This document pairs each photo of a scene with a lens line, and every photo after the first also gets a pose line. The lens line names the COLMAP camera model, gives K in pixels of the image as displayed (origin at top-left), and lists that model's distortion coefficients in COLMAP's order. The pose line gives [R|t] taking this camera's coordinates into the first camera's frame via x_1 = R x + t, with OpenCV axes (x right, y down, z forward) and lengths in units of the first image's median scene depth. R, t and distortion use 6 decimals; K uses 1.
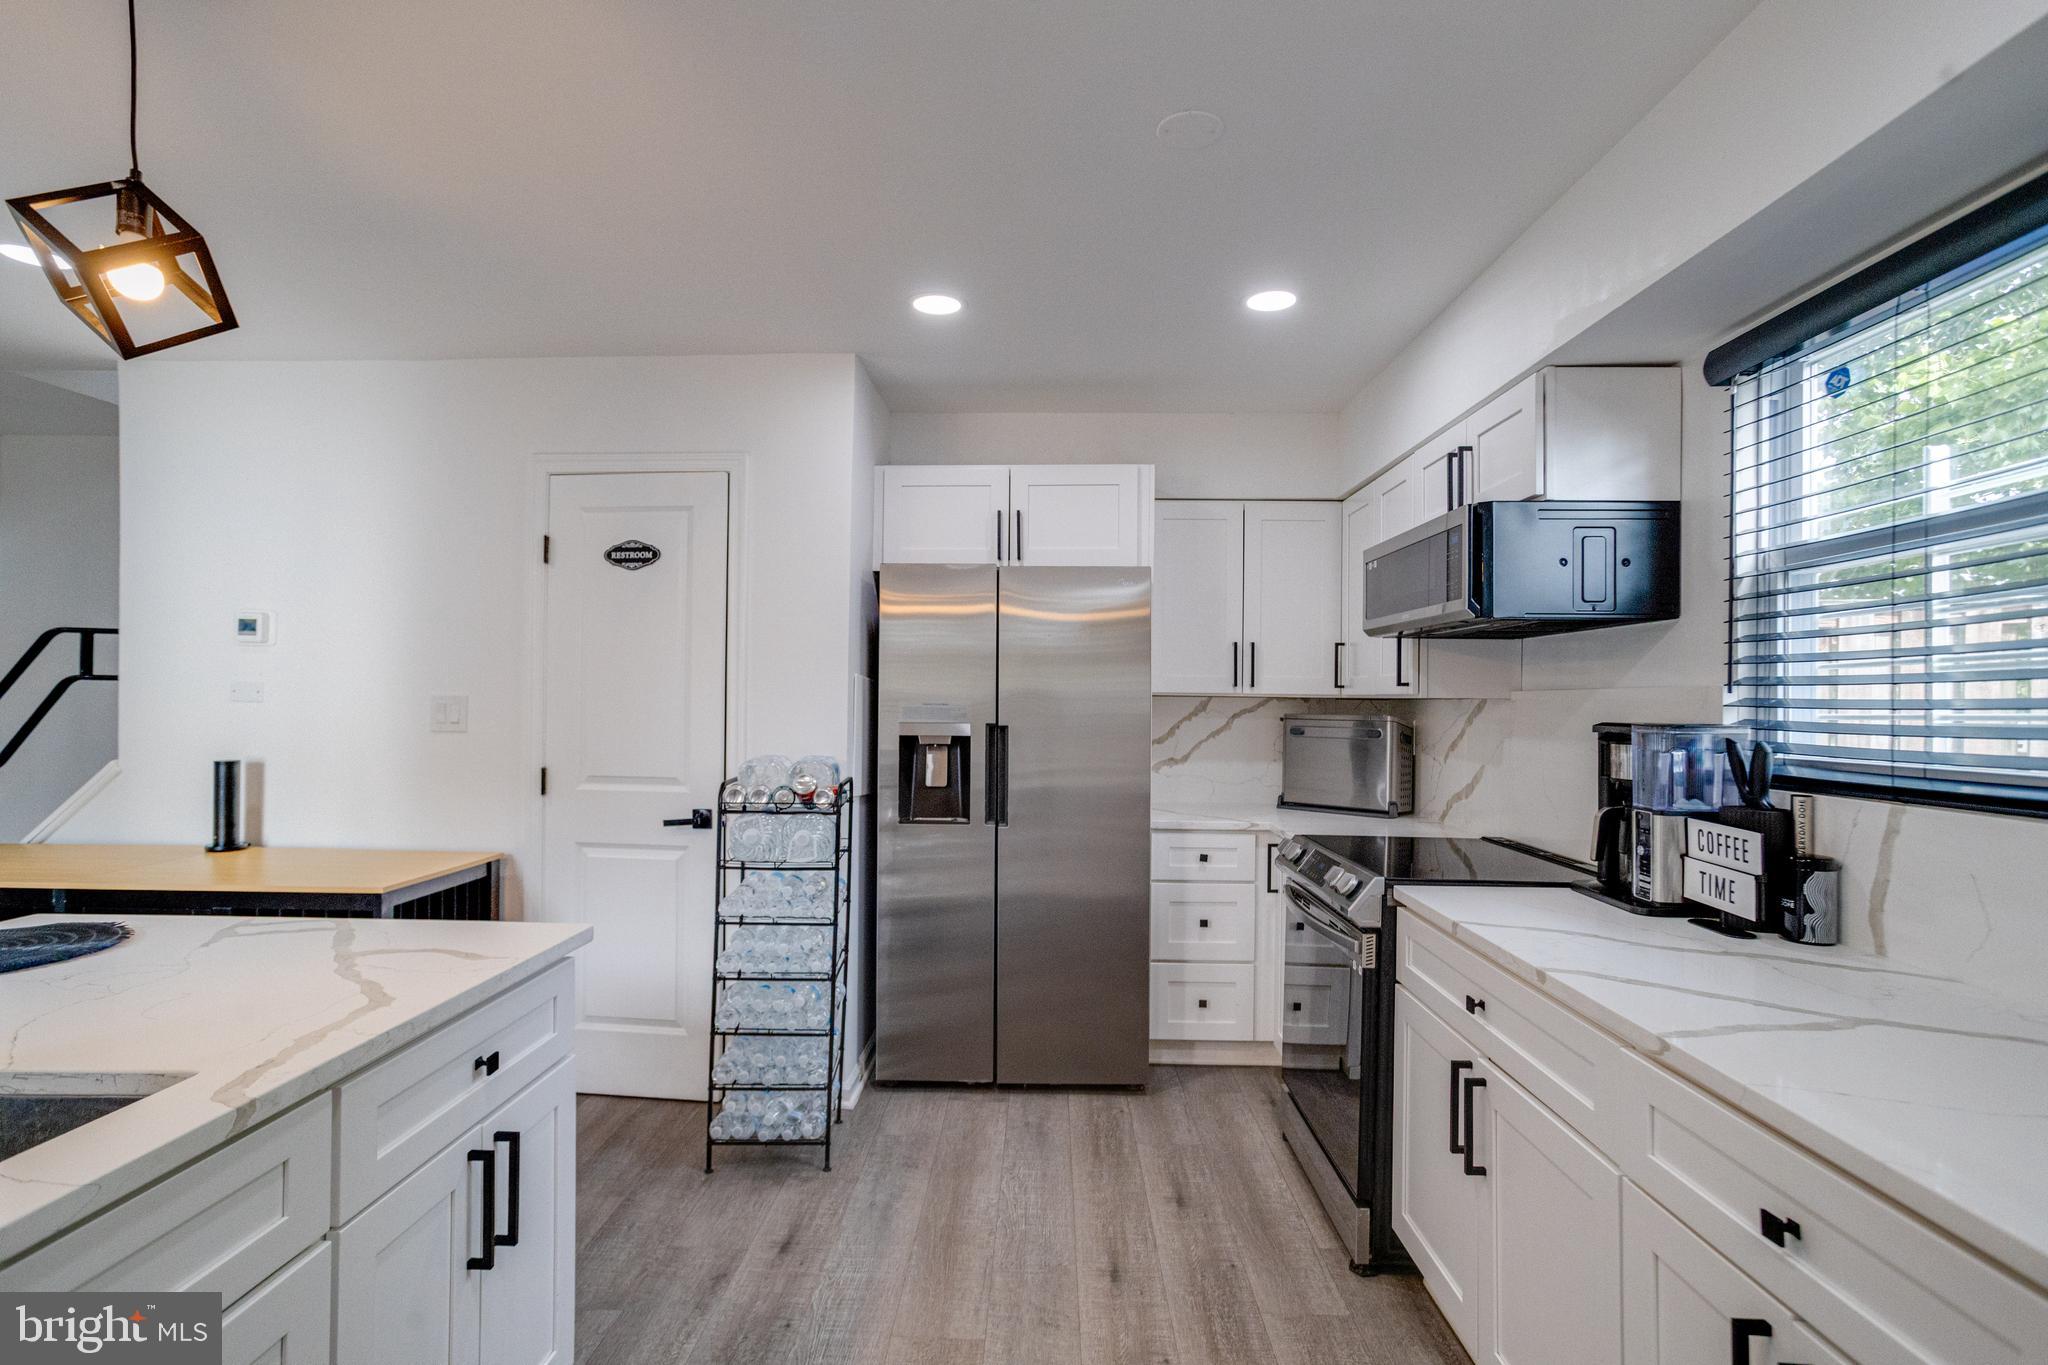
lens RADIAL K [[993.6, 0, 1005.4], [0, 993.6, 684.8], [0, 0, 1]] dist [-0.062705, 0.049672]
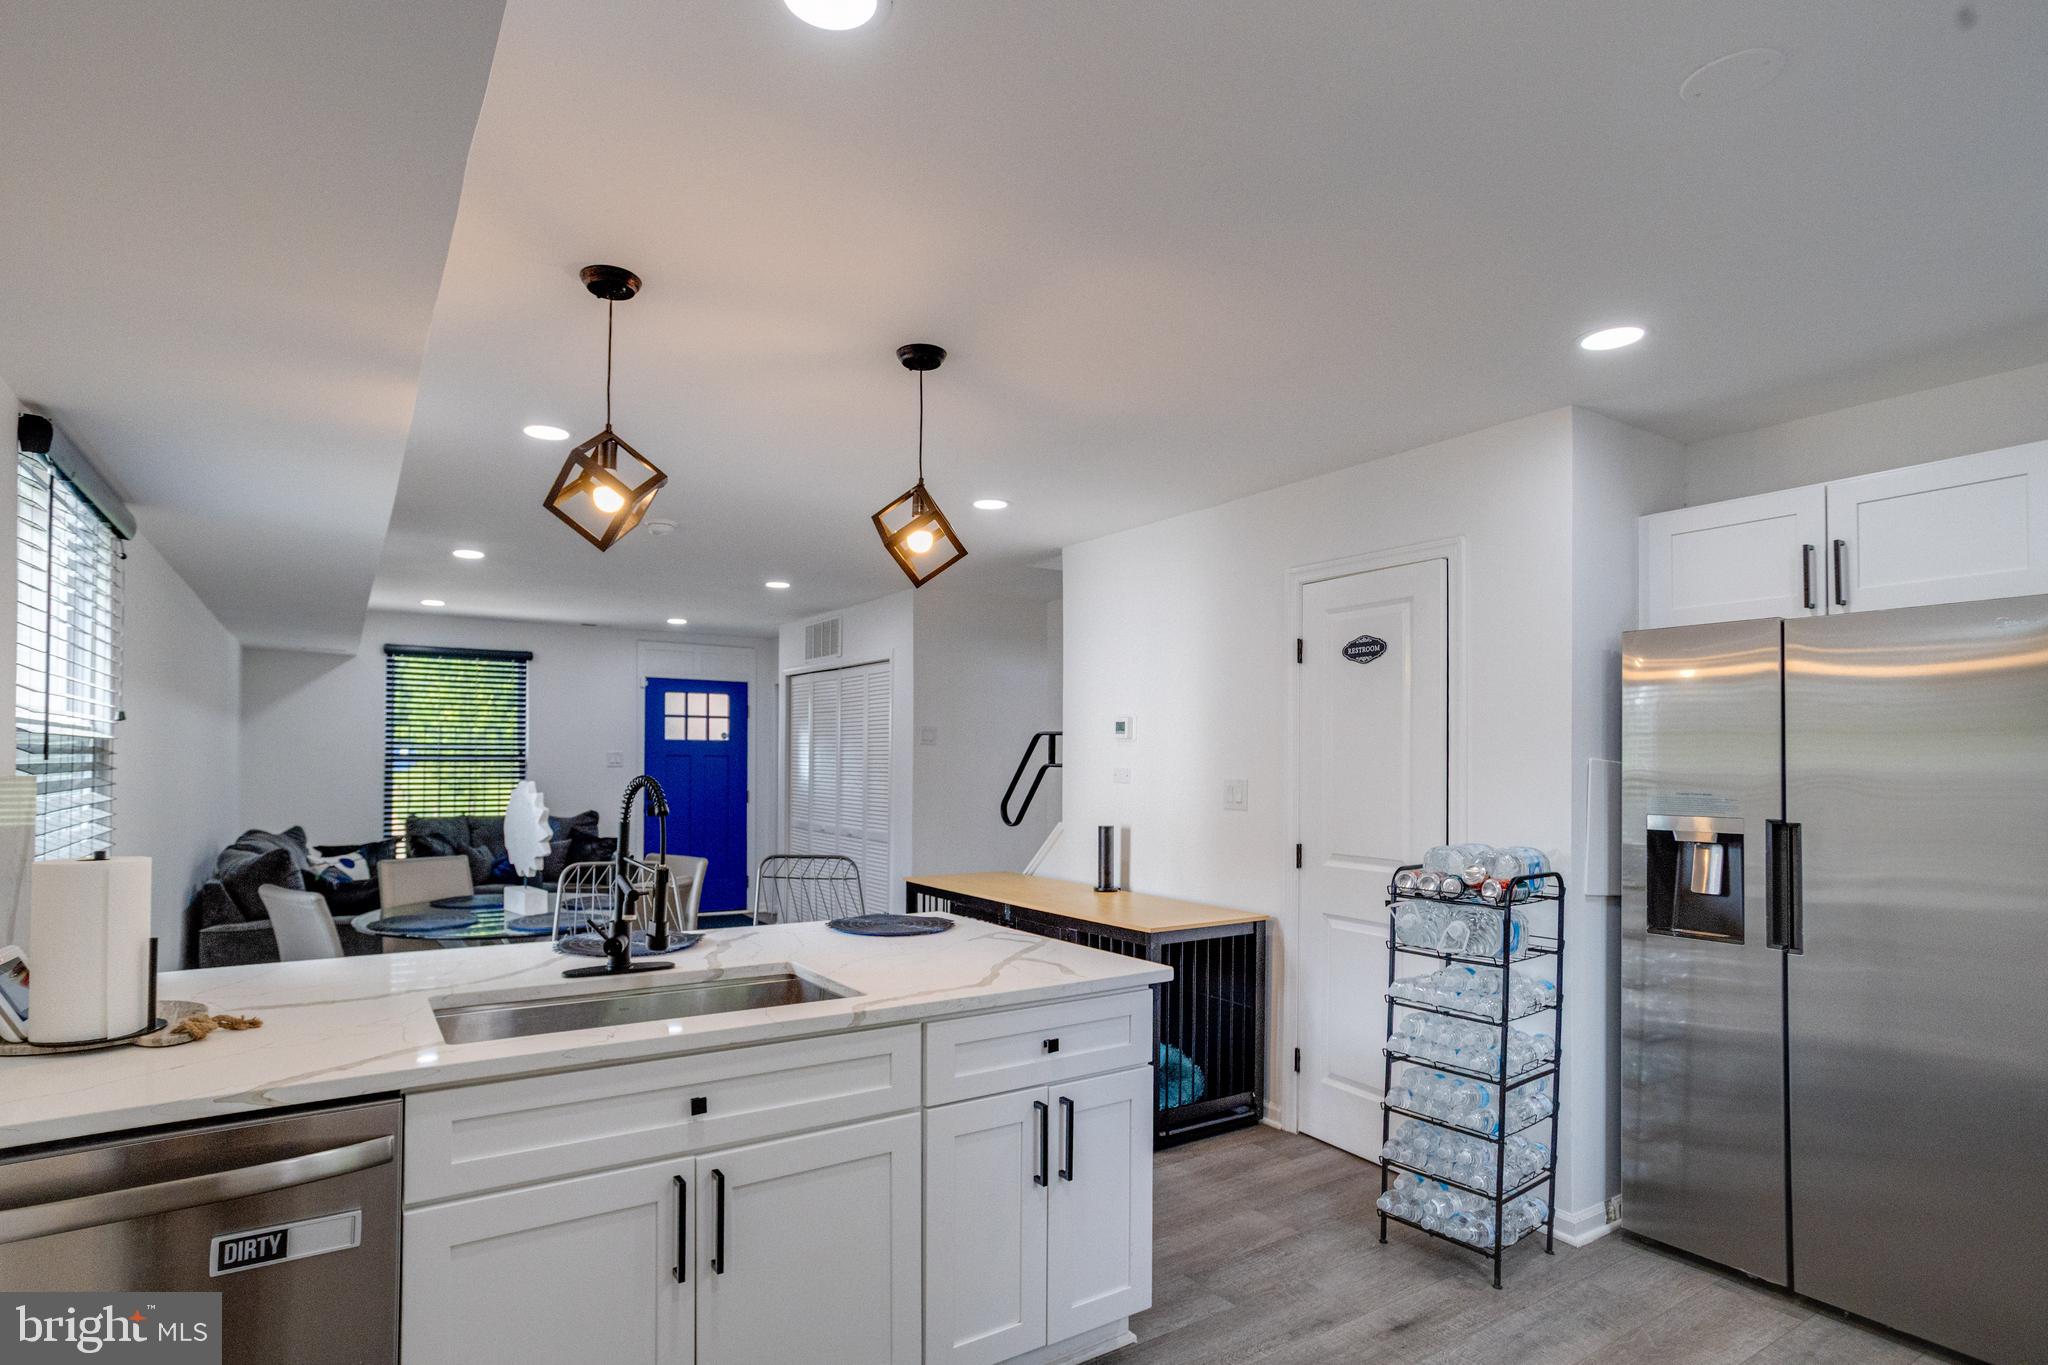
lens RADIAL K [[1036.7, 0, 992.0], [0, 1036.7, 746.1], [0, 0, 1]] dist [-0.054210, 0.046669]
pose [[0.574007, -0.018556, -0.818640, 0.301616], [0.006320, 0.999814, -0.018231, -0.009166], [0.818826, 0.005291, 0.574017, 0.029821]]
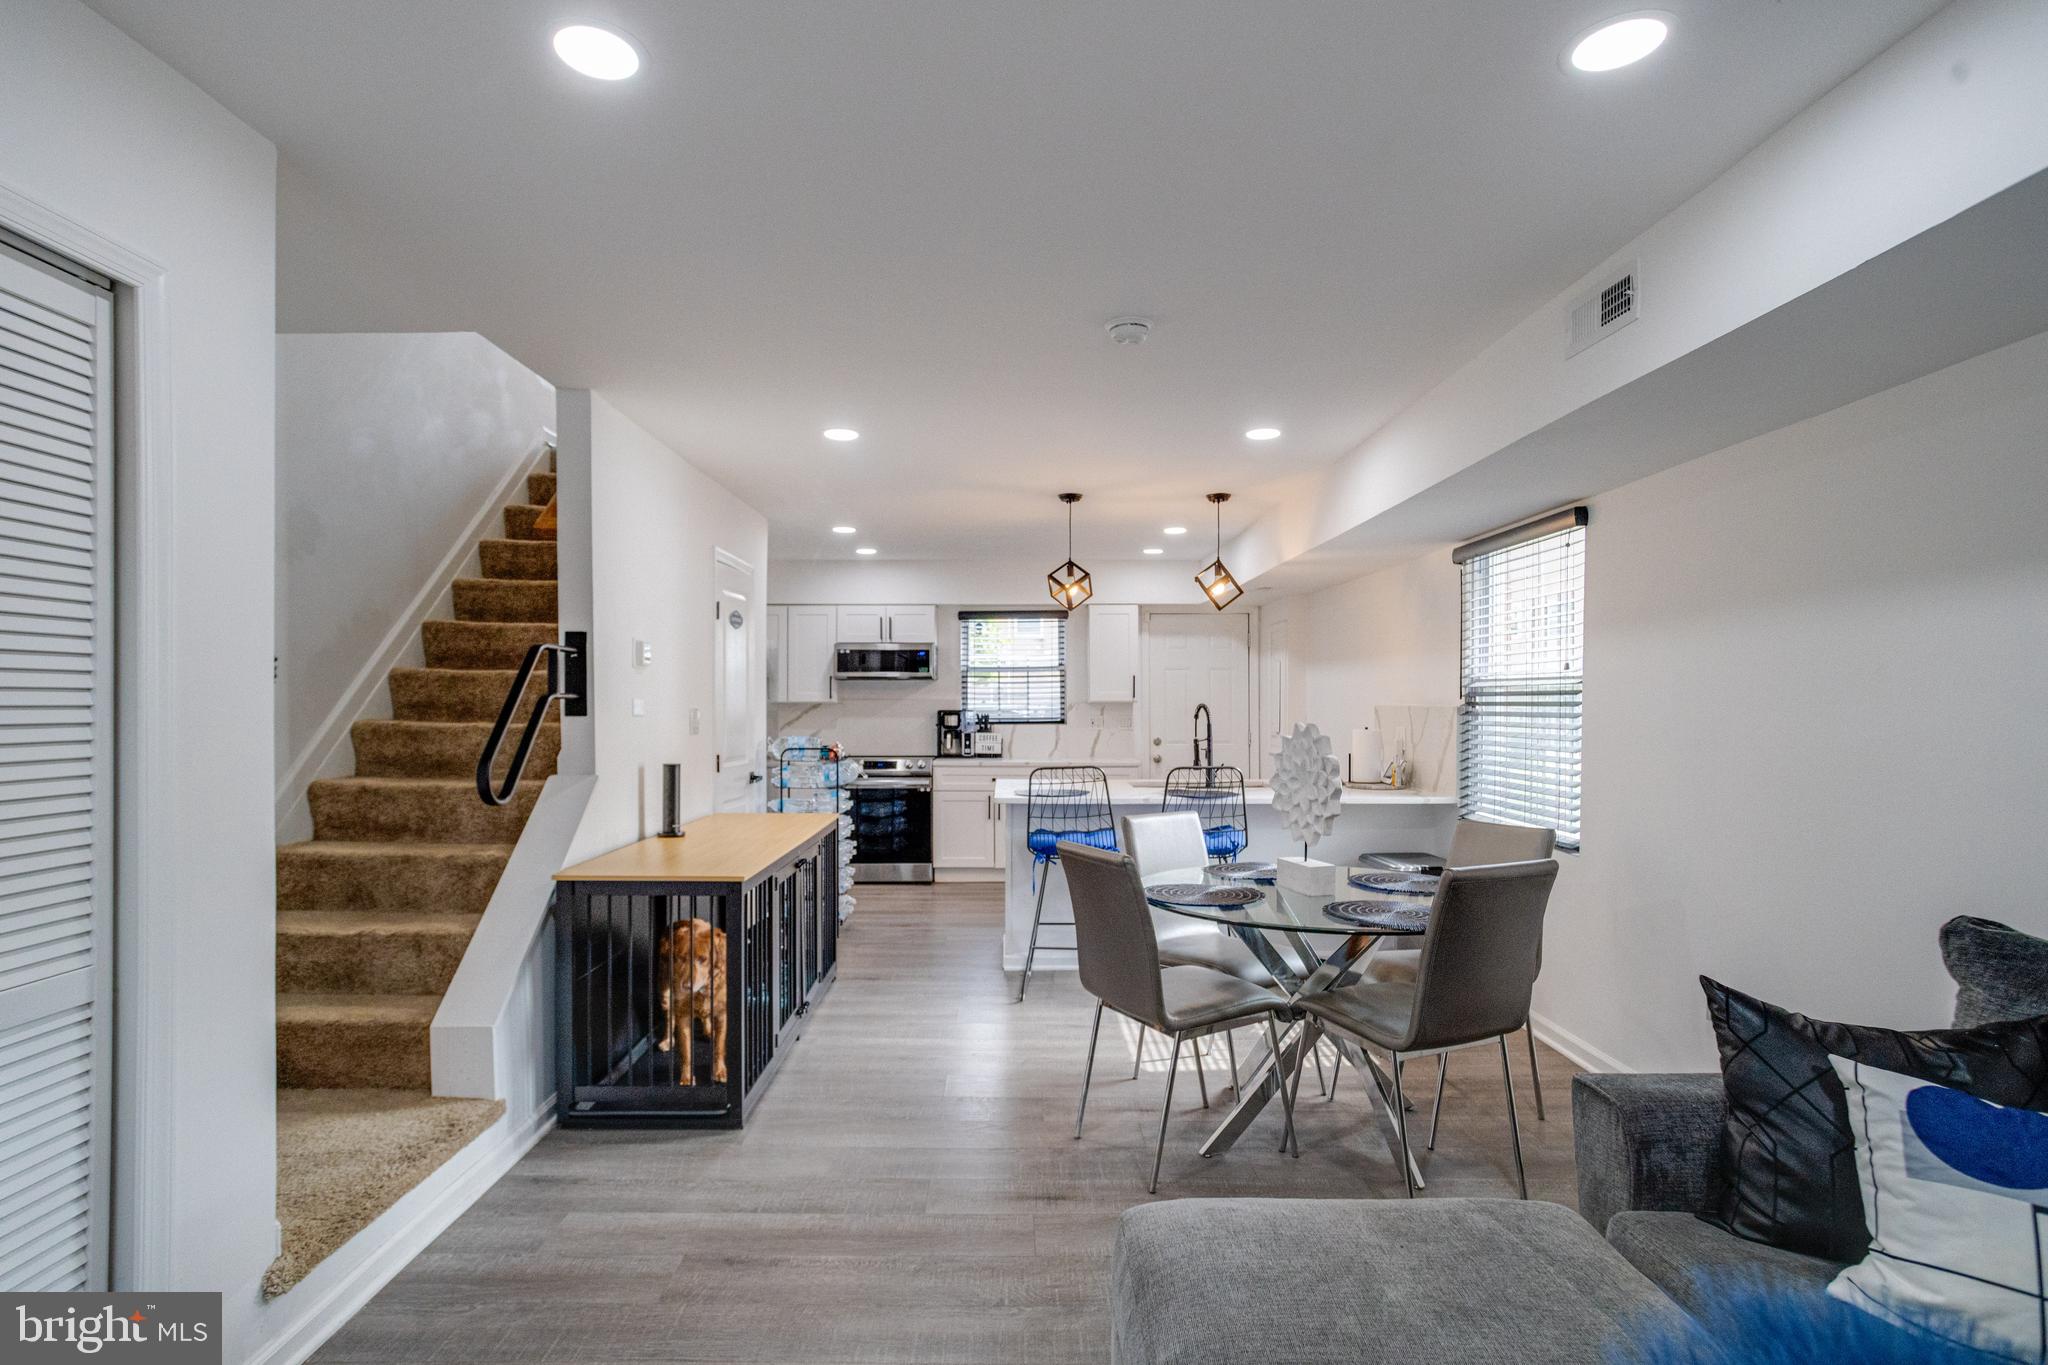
lens RADIAL K [[1002.0, 0, 1006.3], [0, 1002.0, 701.0], [0, 0, 1]] dist [-0.049001, 0.037192]
pose [[-0.035455, -0.009004, 0.999331, -2.036454], [-0.012083, 0.999890, 0.008580, -0.018129], [-0.999298, -0.011770, -0.035560, 0.616553]]
